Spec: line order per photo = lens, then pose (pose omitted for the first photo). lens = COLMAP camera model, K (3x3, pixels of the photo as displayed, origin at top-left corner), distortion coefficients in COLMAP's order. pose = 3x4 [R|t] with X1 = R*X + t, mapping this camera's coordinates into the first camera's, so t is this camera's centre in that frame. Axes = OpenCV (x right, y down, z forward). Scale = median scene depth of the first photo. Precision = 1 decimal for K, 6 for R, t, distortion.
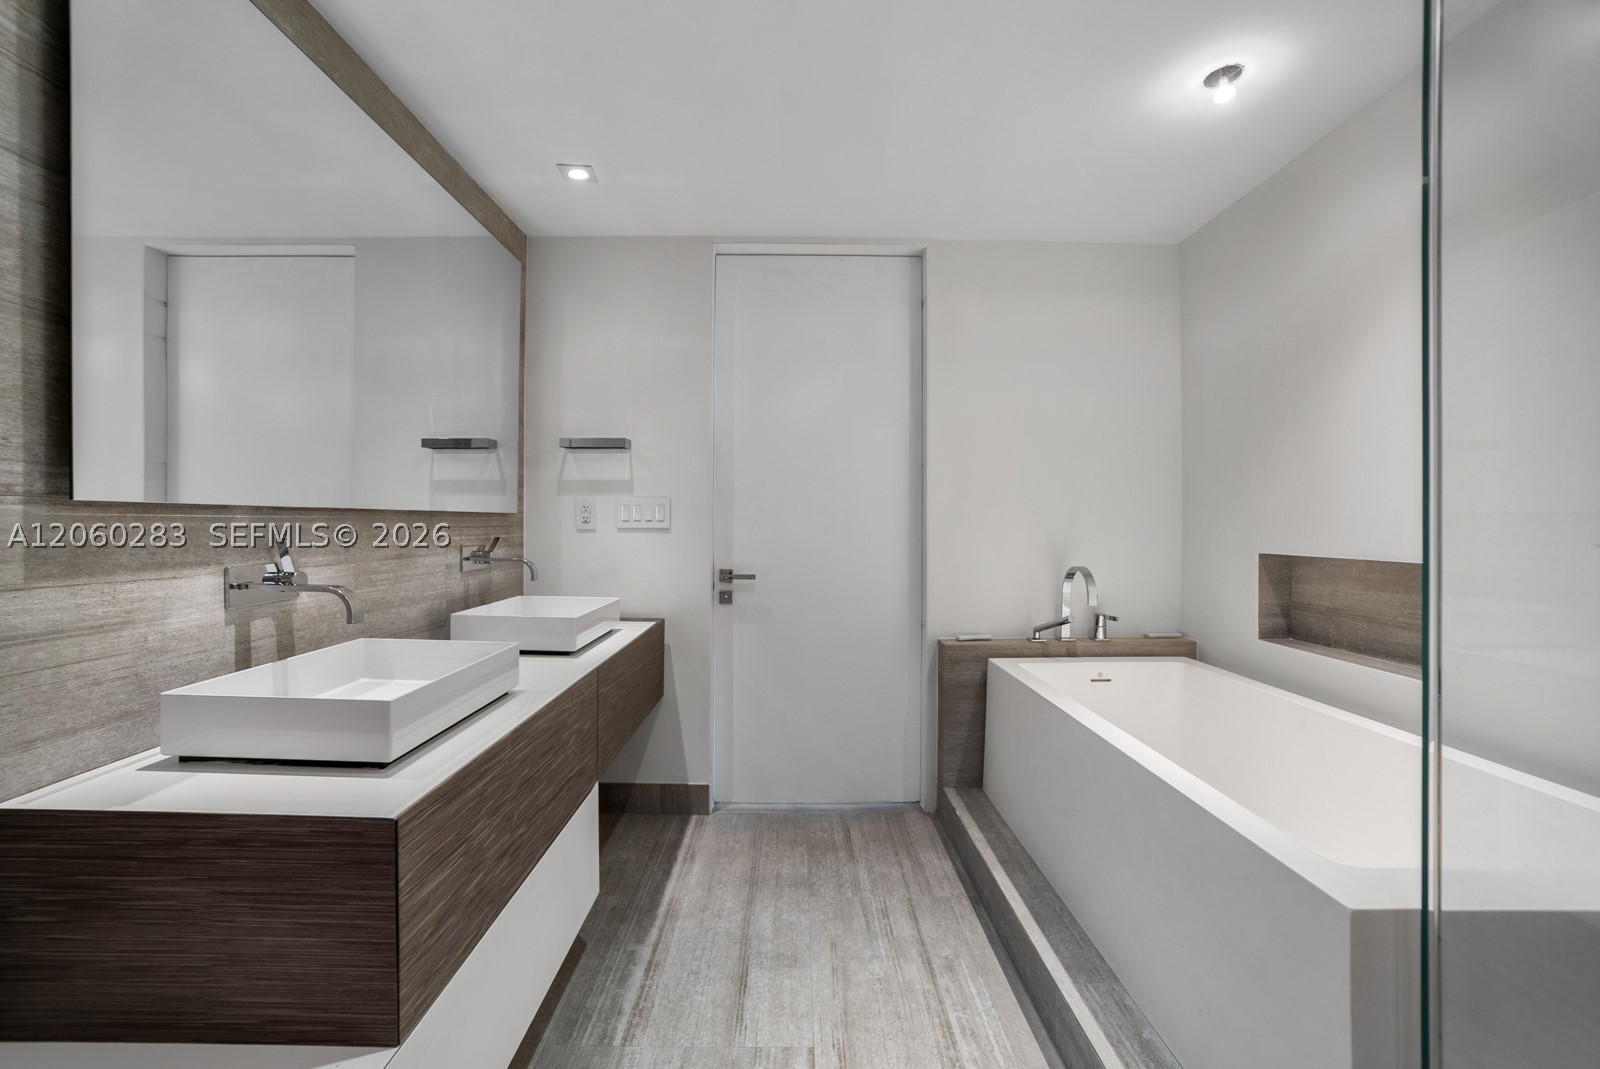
lens RADIAL K [[632.2, 0, 770.5], [0, 632.2, 520.4], [0, 0, 1]] dist [-0.000444, -0.000086]
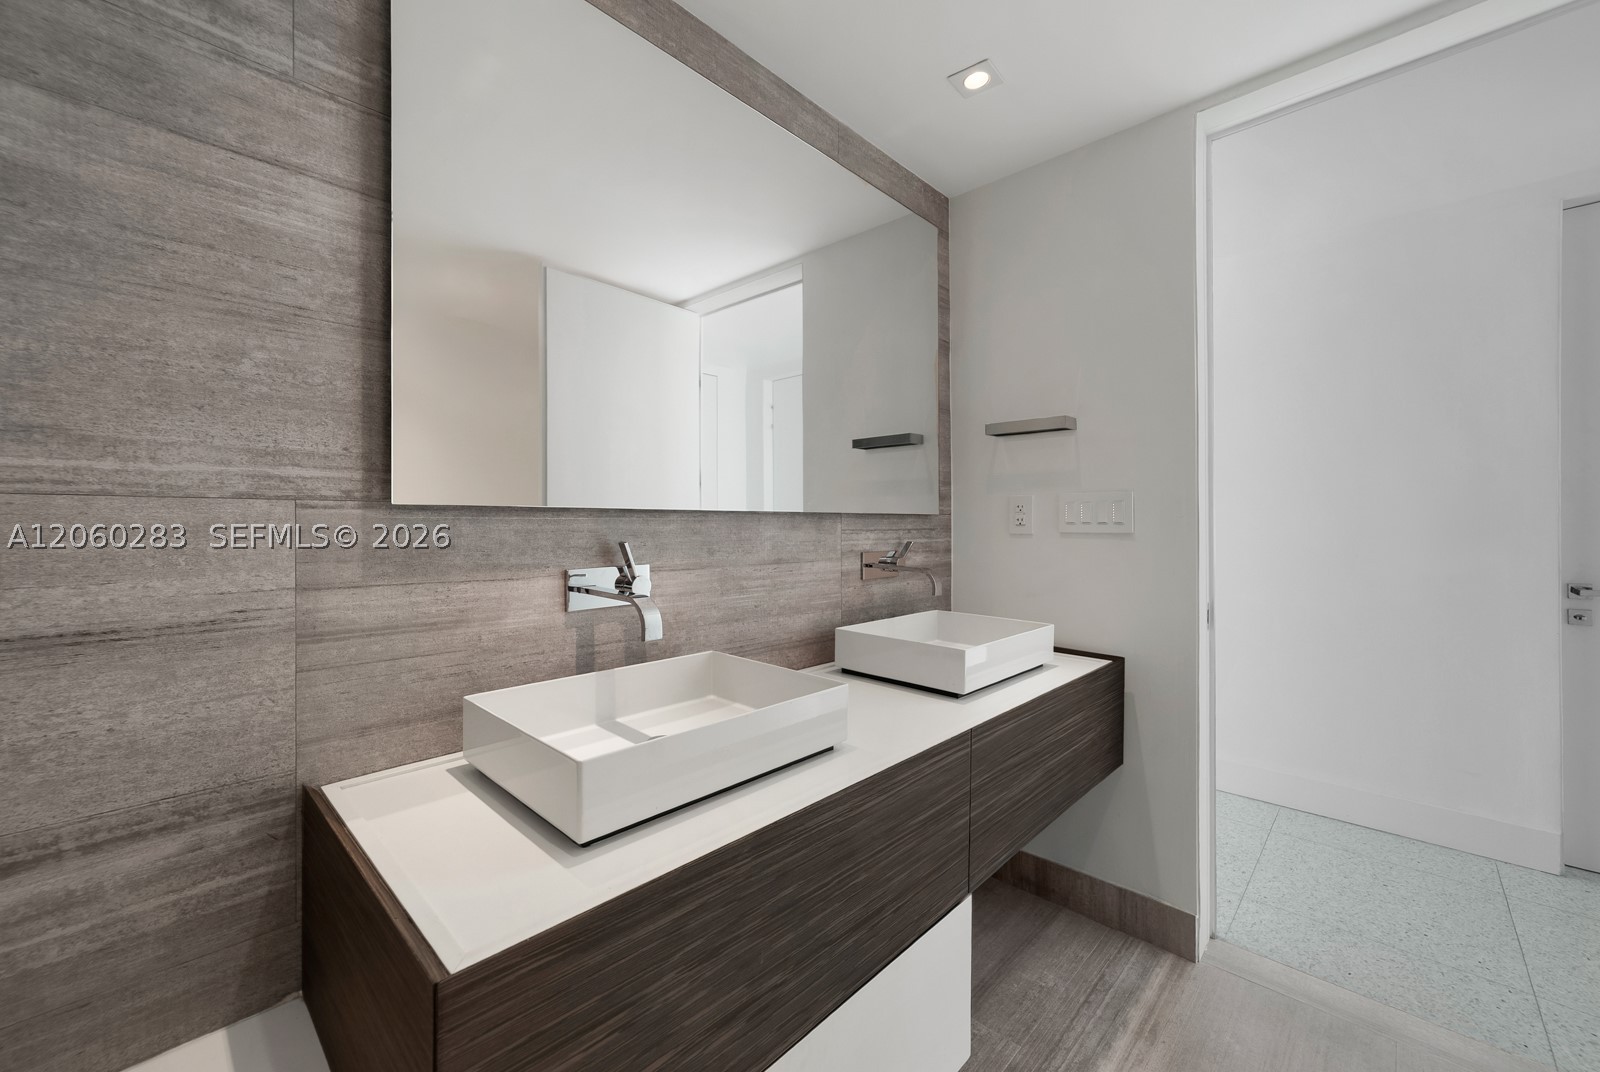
lens RADIAL K [[629.9, 0, 802.0], [0, 629.9, 511.6], [0, 0, 1]] dist [-0.001234, -0.000051]
pose [[0.752420, -0.013220, -0.658551, 0.075236], [0.001606, 0.999832, -0.018237, 0.000429], [0.658682, 0.012665, 0.752315, 0.480624]]
